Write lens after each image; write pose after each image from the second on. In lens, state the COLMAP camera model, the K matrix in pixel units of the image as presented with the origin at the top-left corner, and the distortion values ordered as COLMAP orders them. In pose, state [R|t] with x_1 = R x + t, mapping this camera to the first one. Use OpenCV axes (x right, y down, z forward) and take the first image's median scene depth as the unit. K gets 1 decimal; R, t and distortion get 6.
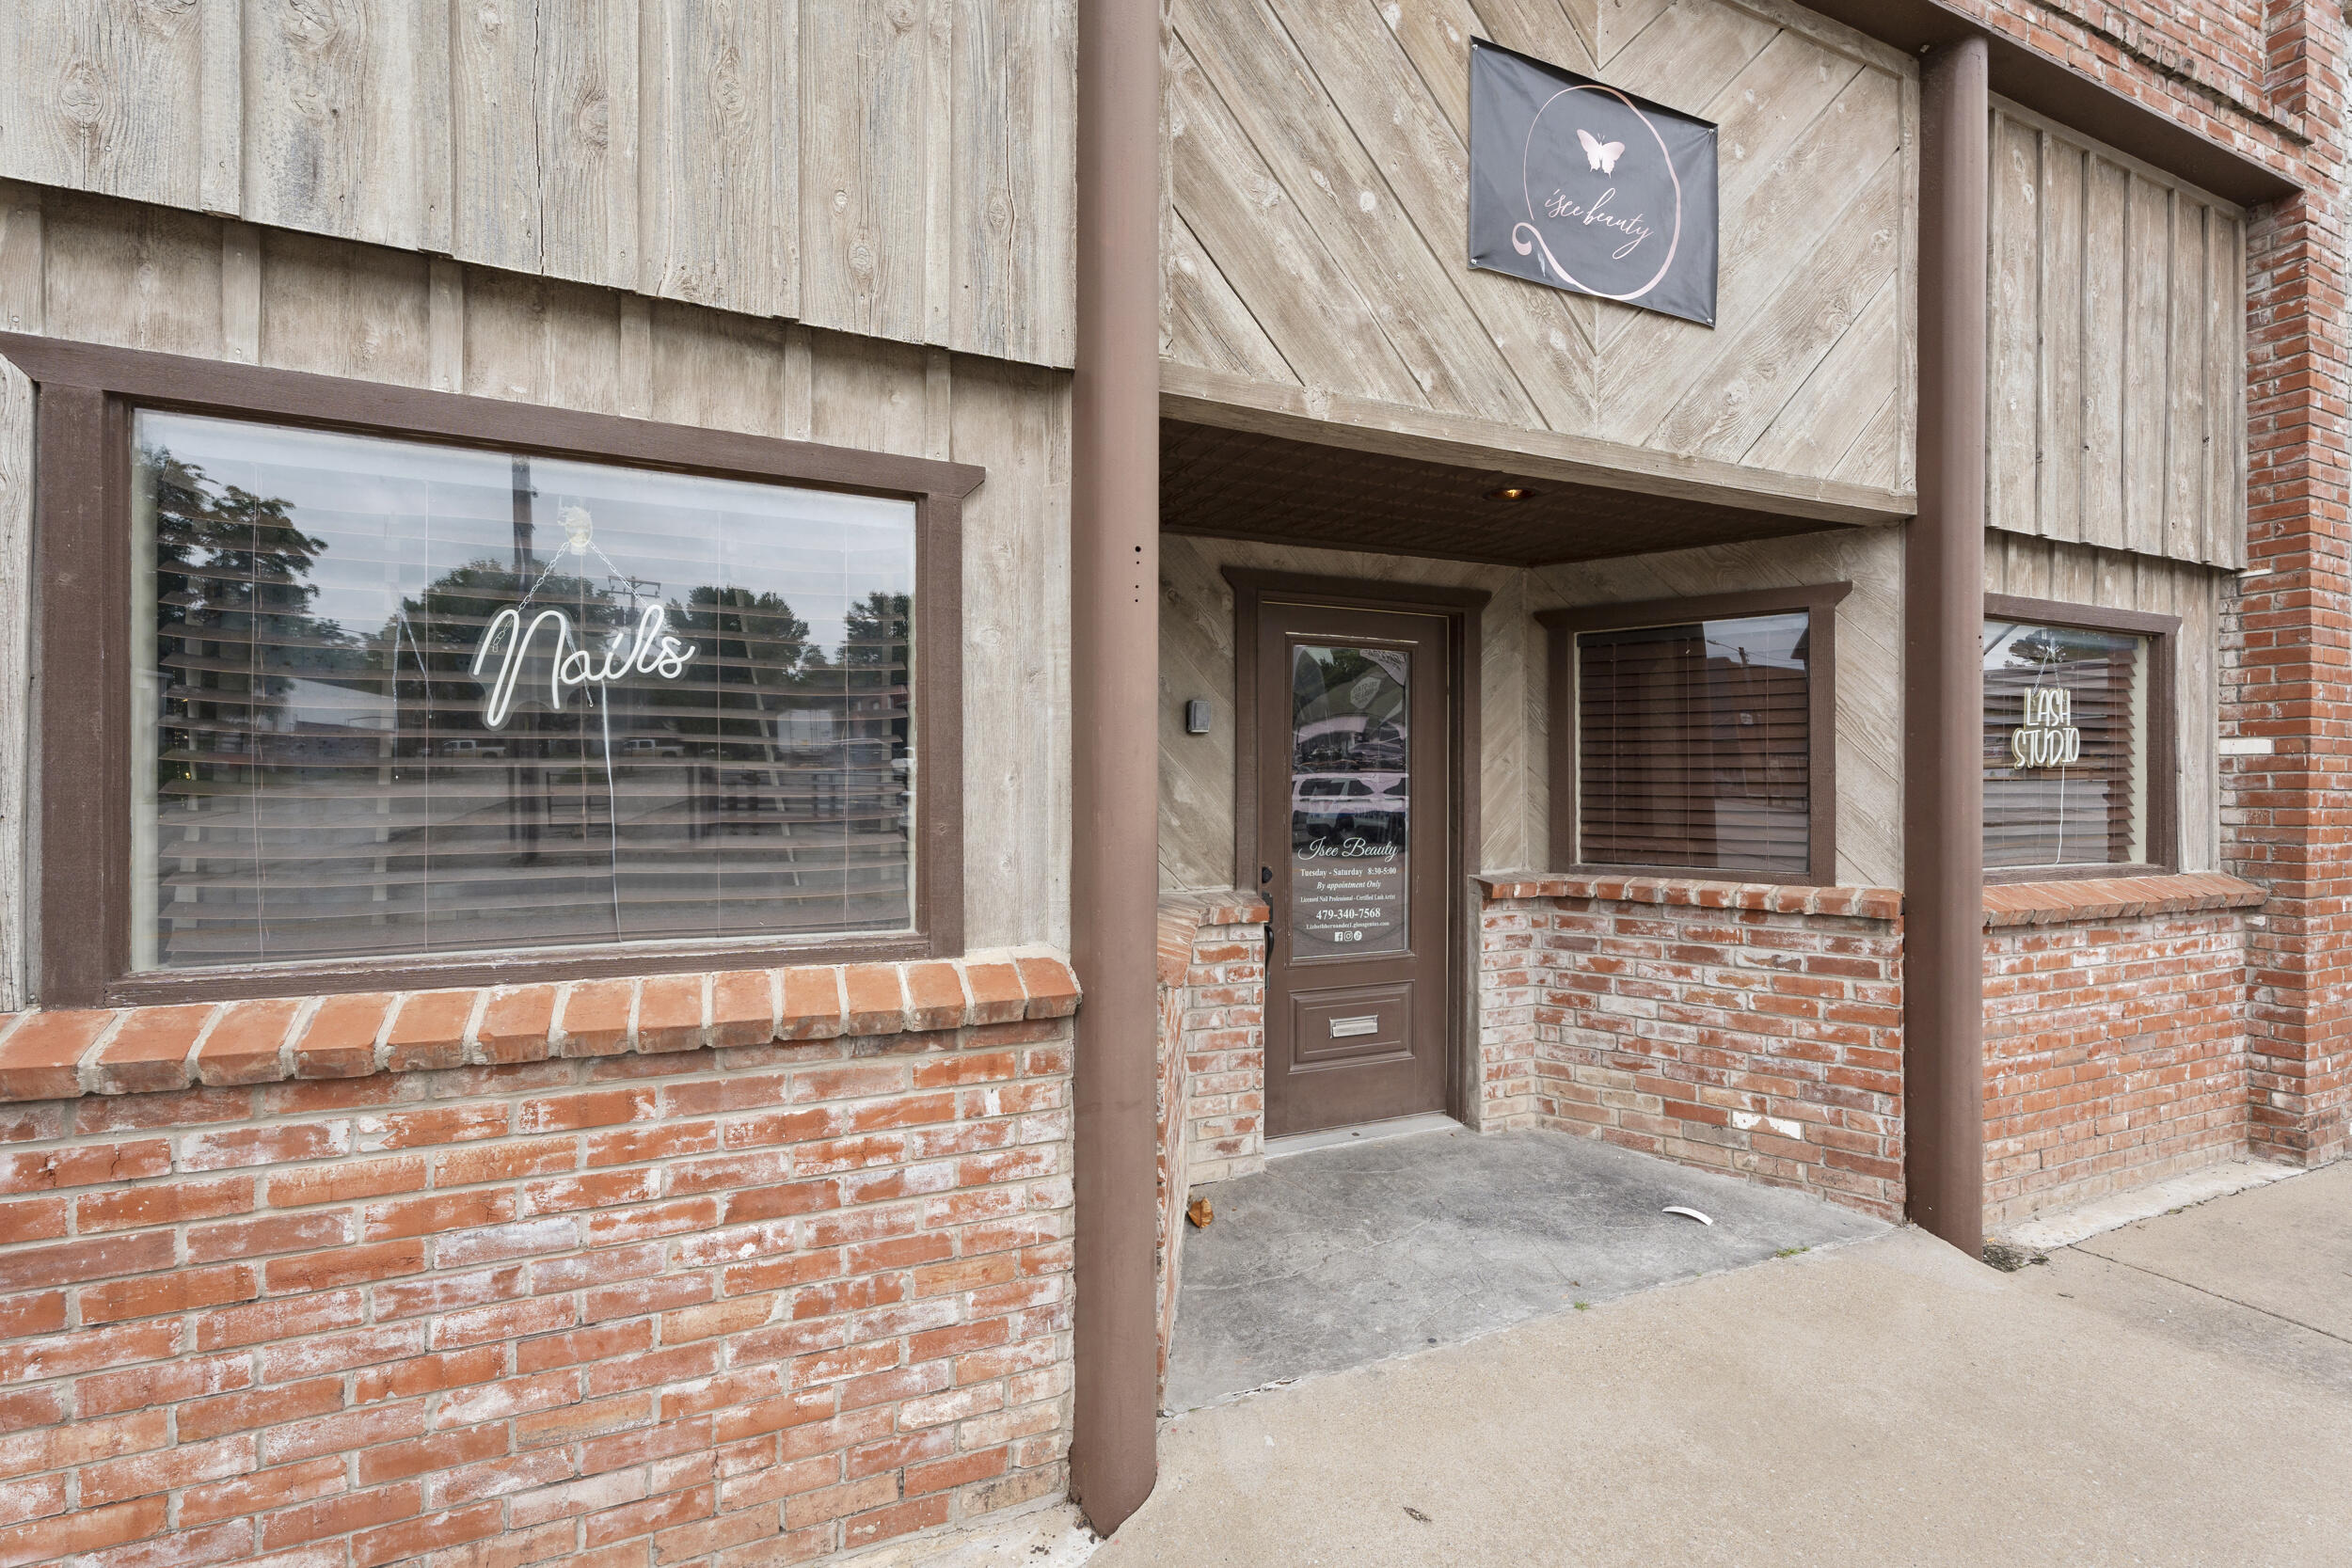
lens RADIAL K [[1049.4, 0, 1182.5], [0, 1049.4, 783.2], [0, 0, 1]] dist [0.003607, -0.000929]
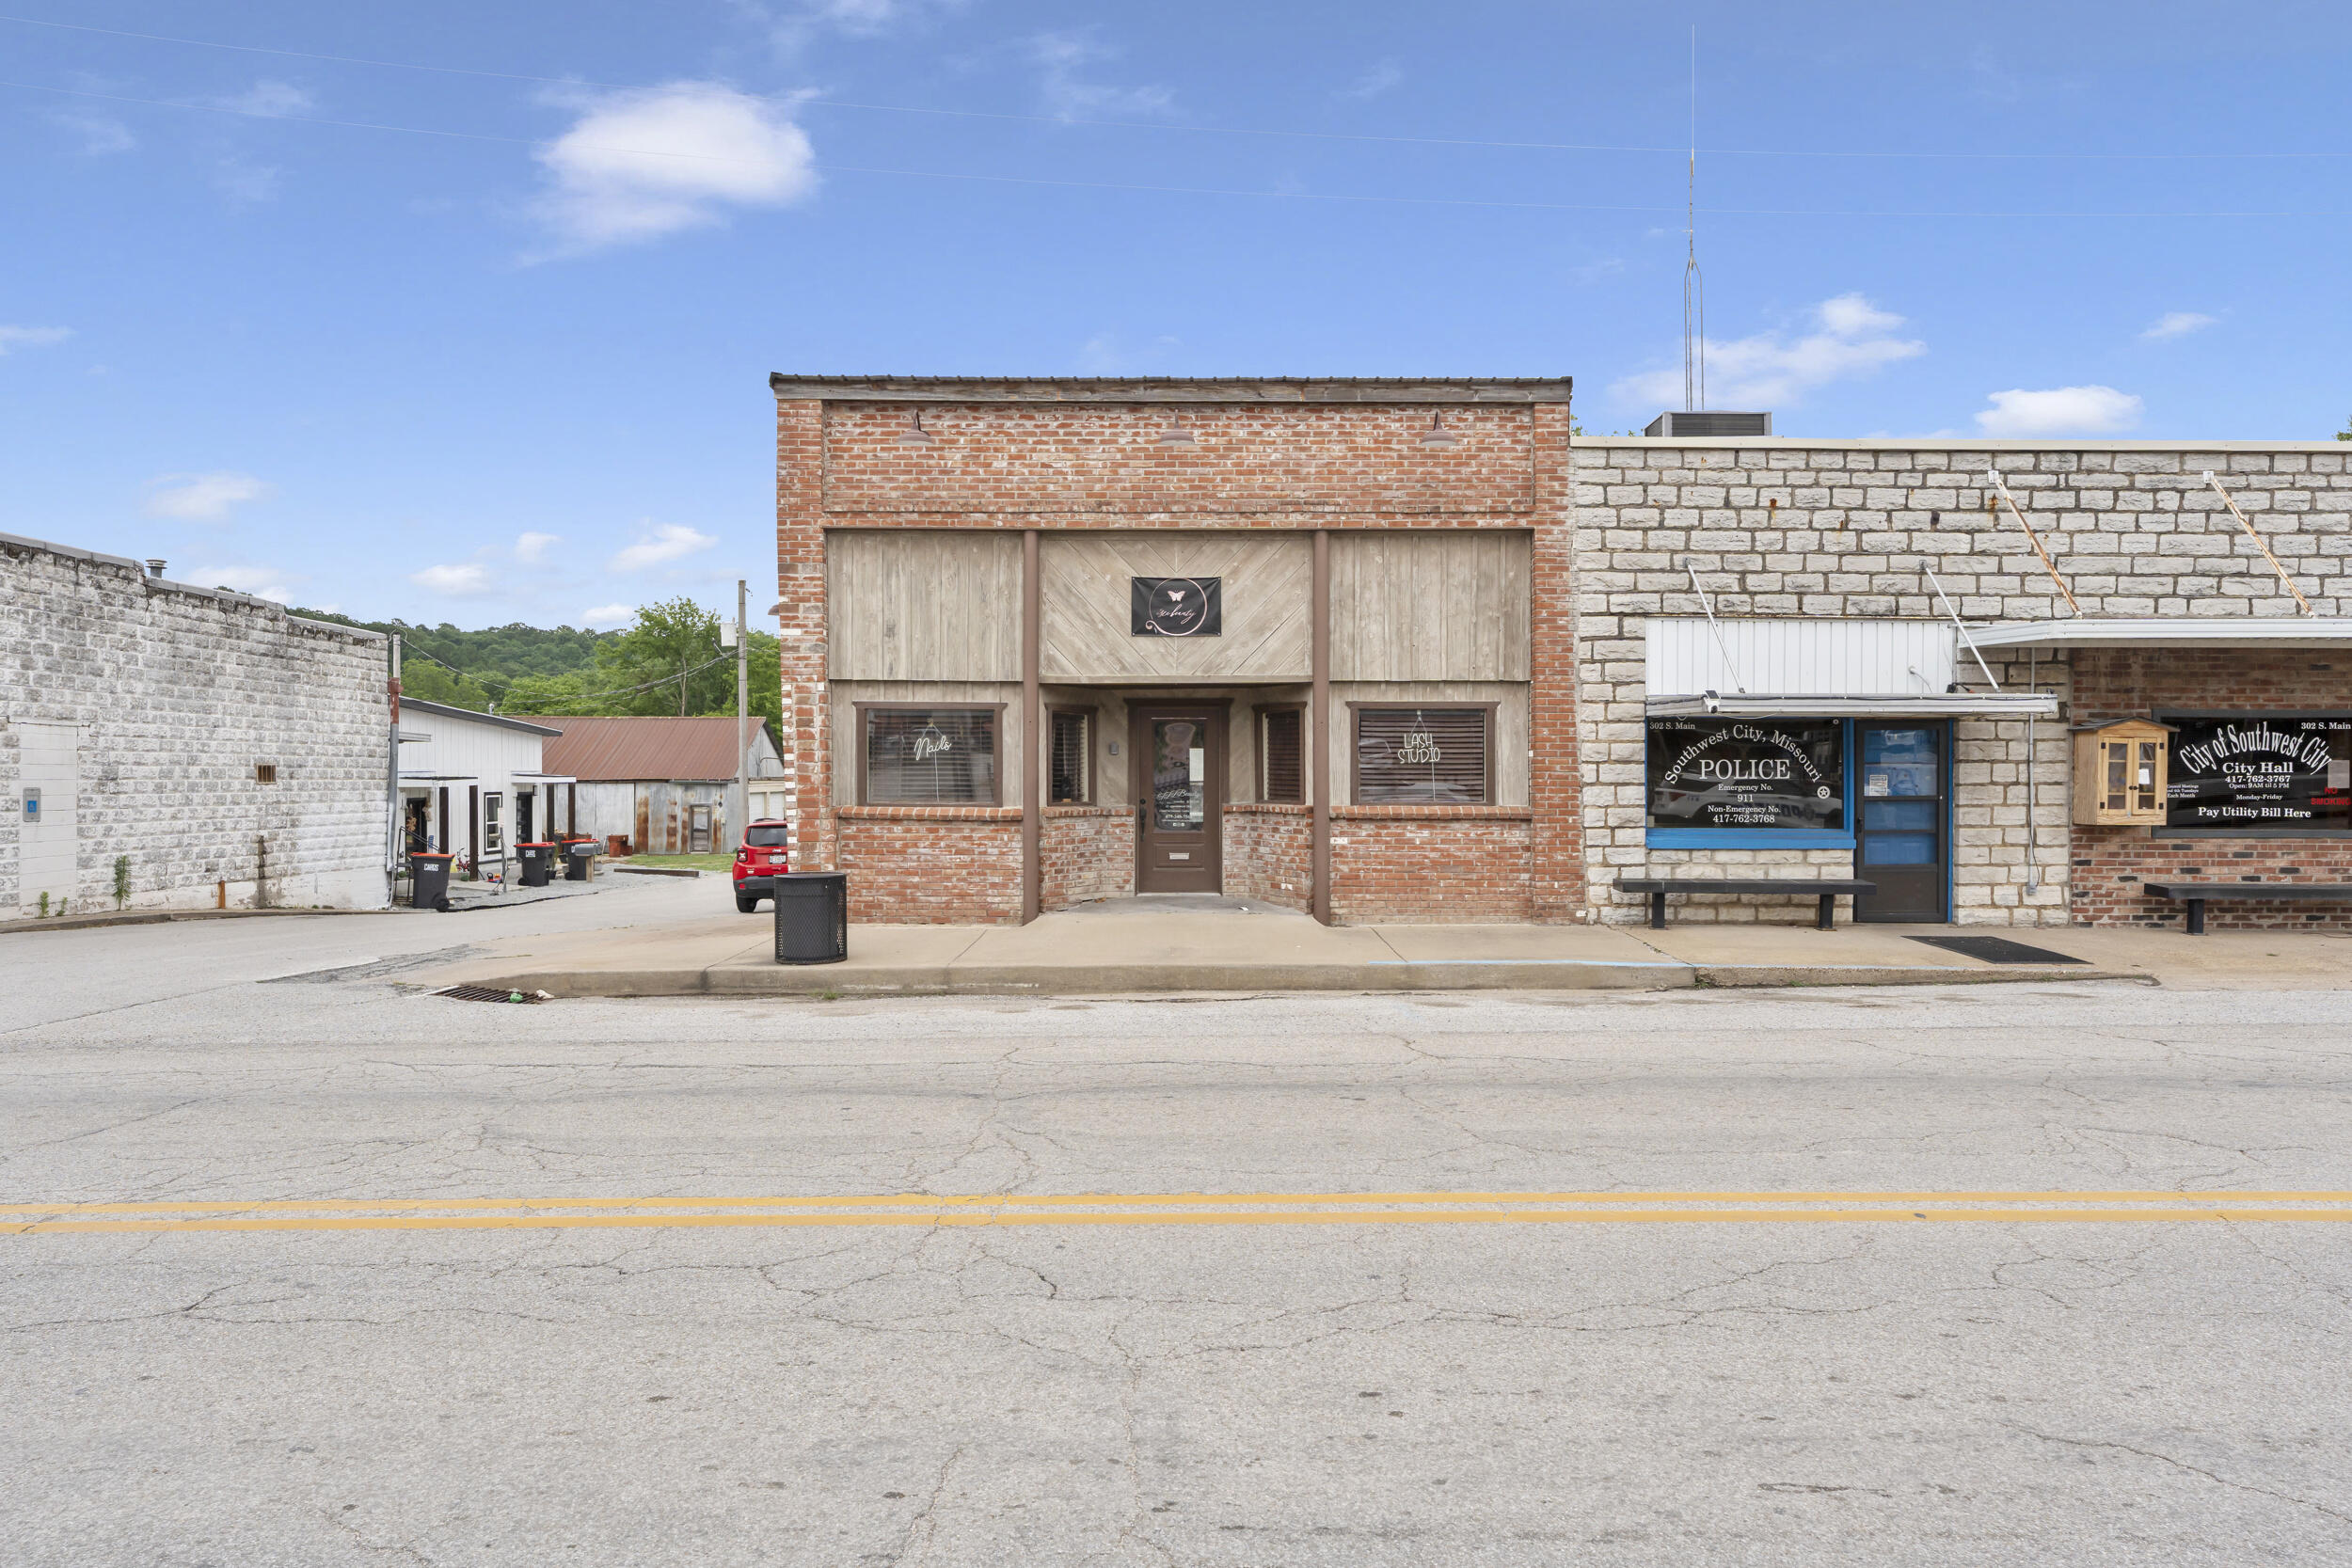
lens RADIAL K [[1509.1, 0, 1179.7], [0, 1509.1, 731.4], [0, 0, 1]] dist [-0.003697, 0.000722]
pose [[0.909509, -0.011391, -0.415528, 3.025044], [0.003085, 0.999782, -0.020654, -0.030203], [0.415673, 0.017503, 0.909346, -4.380200]]
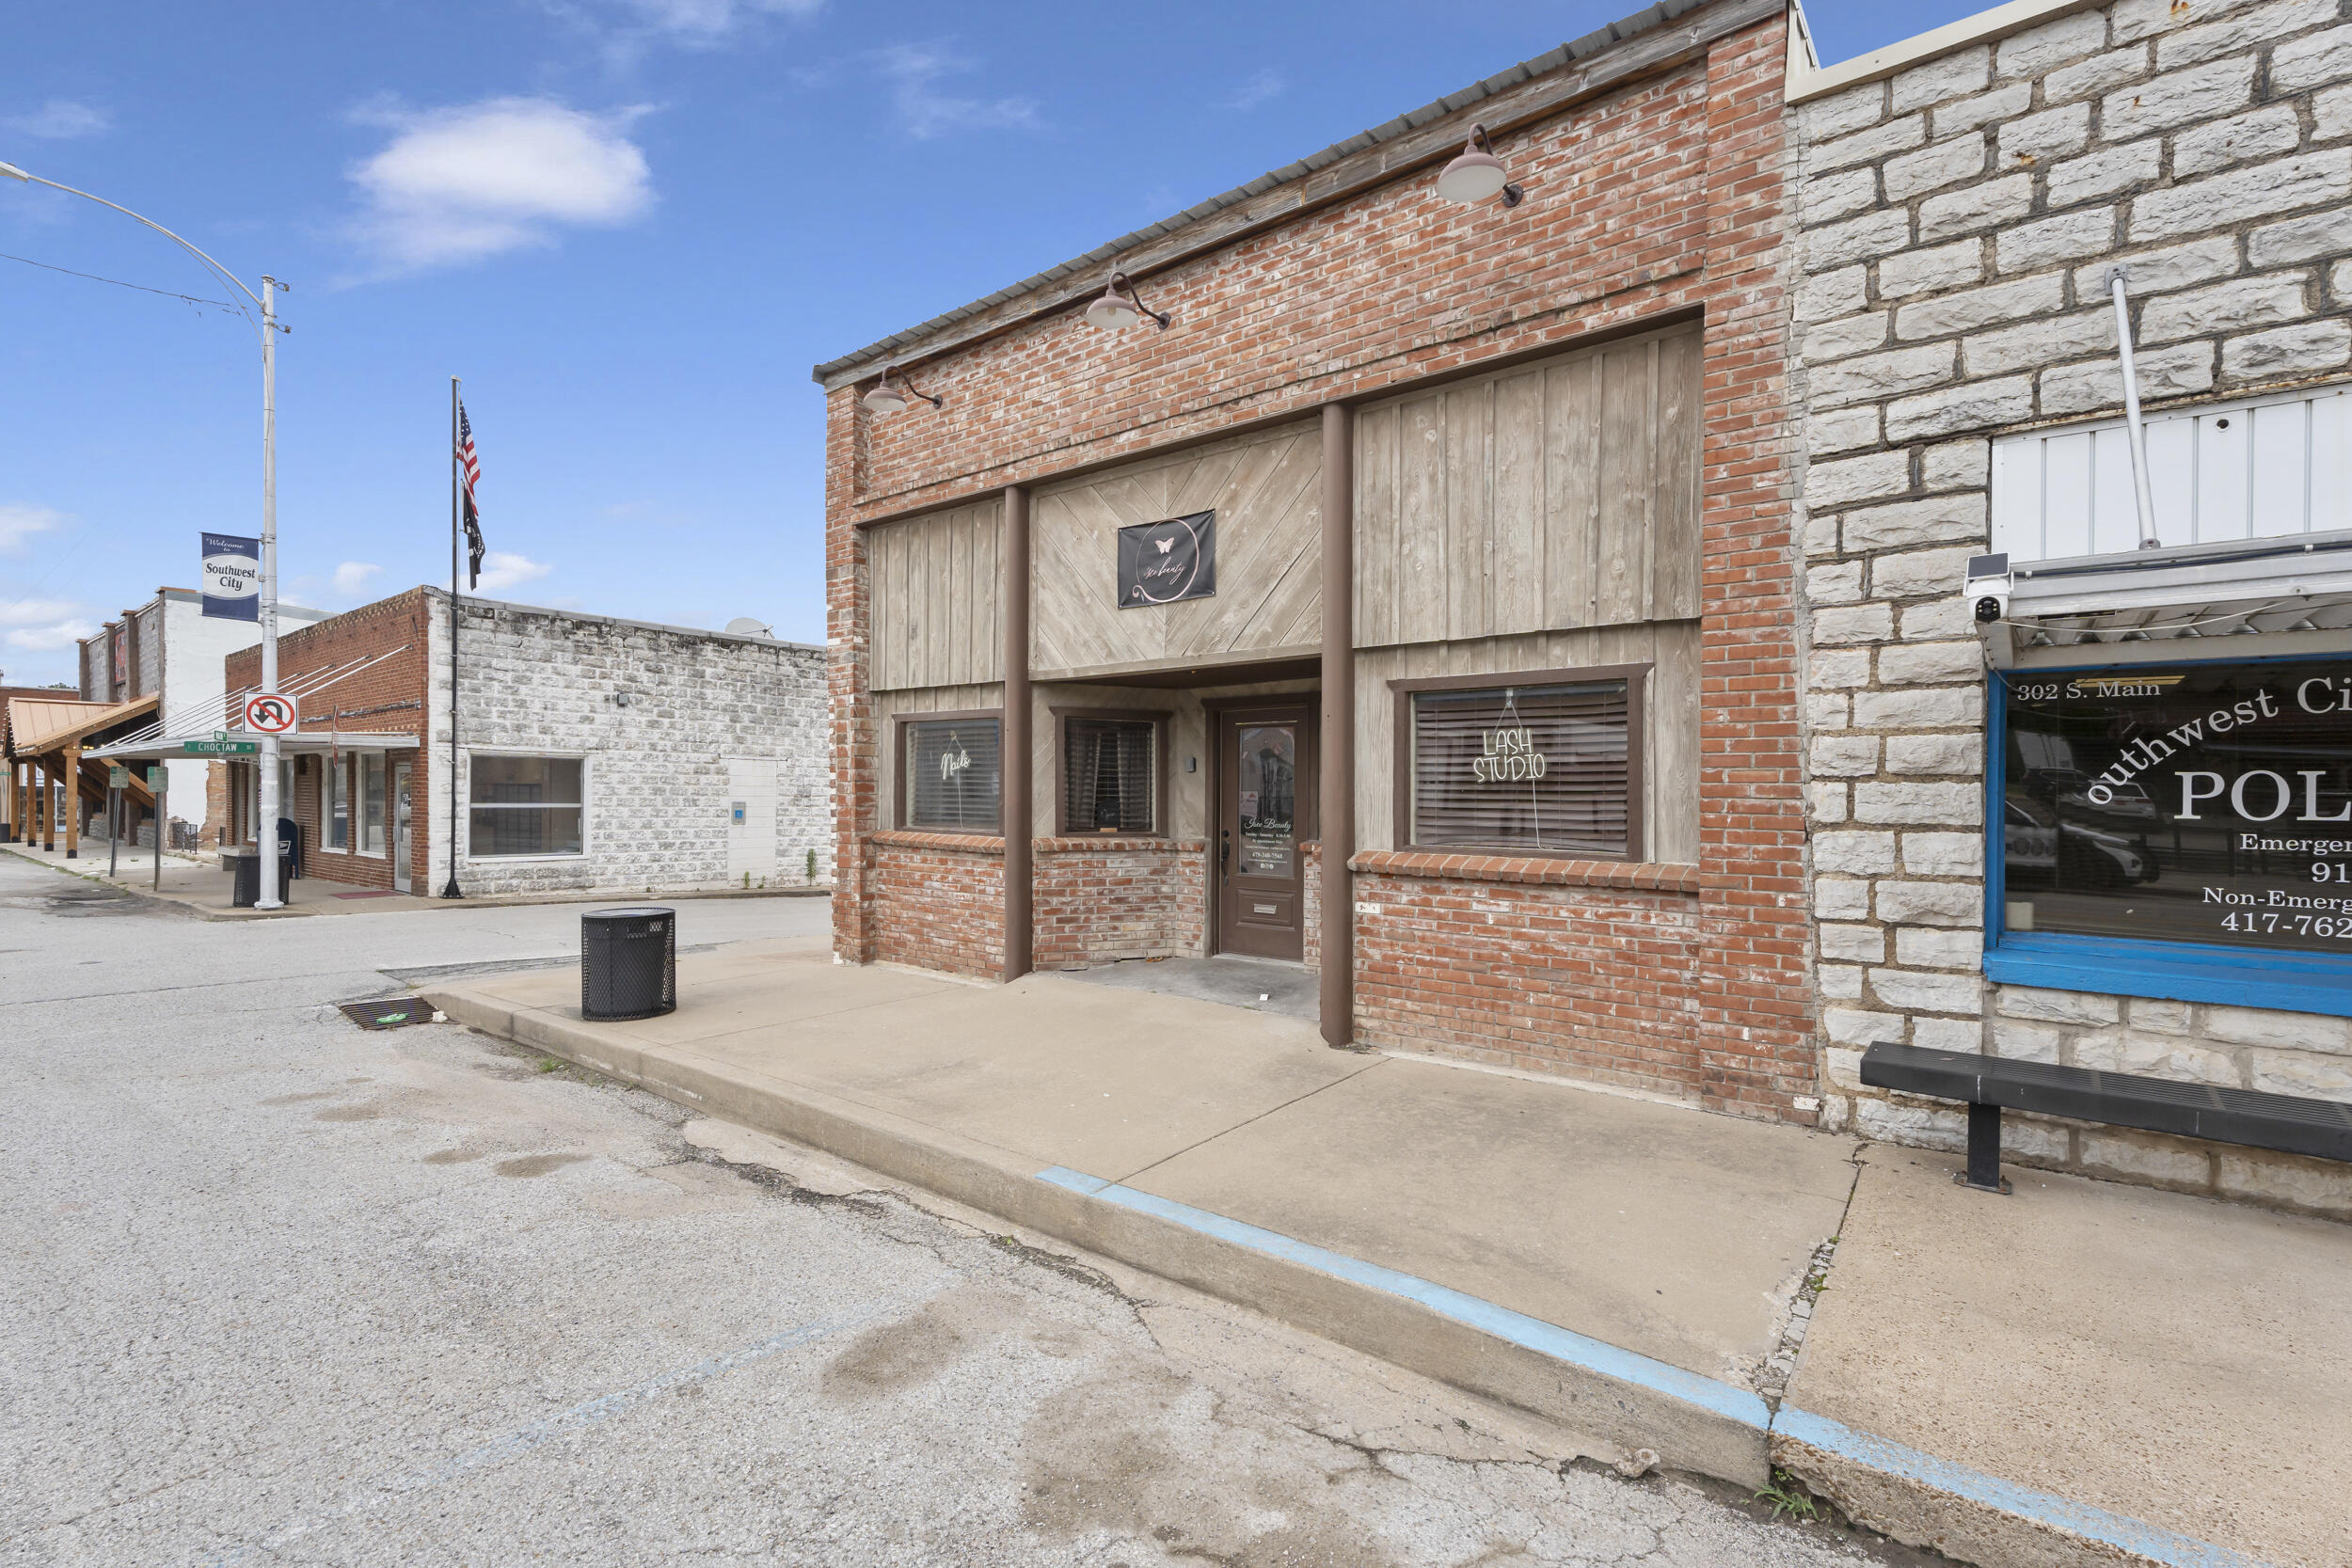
lens RADIAL K [[1049.4, 0, 1182.5], [0, 1049.4, 783.2], [0, 0, 1]] dist [0.003607, -0.000929]
pose [[0.457989, -0.006036, -0.888937, 3.179207], [0.000196, 0.999978, -0.006689, -0.004776], [0.888958, 0.002889, 0.457980, -0.155738]]
